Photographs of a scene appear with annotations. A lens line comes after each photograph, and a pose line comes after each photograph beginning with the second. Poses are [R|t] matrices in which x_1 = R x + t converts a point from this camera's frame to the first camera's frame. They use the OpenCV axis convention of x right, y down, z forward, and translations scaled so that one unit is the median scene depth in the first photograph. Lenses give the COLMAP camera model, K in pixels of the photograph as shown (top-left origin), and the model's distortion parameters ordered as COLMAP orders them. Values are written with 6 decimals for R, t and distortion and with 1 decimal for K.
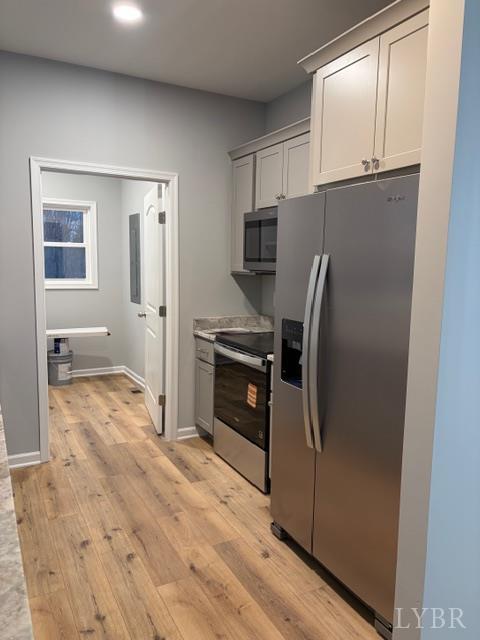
lens RADIAL K [[486.9, 0, 237.3], [0, 486.9, 321.5], [0, 0, 1]] dist [0.042717, -0.032821]
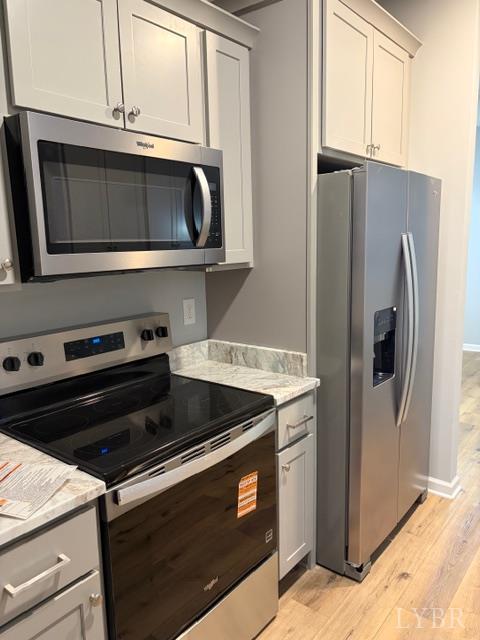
lens RADIAL K [[486.9, 0, 240.0], [0, 486.9, 319.9], [0, 0, 1]] dist [0.042717, -0.032821]
pose [[-0.404338, -0.155248, 0.901337, -0.559903], [0.127740, 0.966244, 0.223732, -0.209008], [-0.905646, 0.205600, -0.370857, 1.527877]]
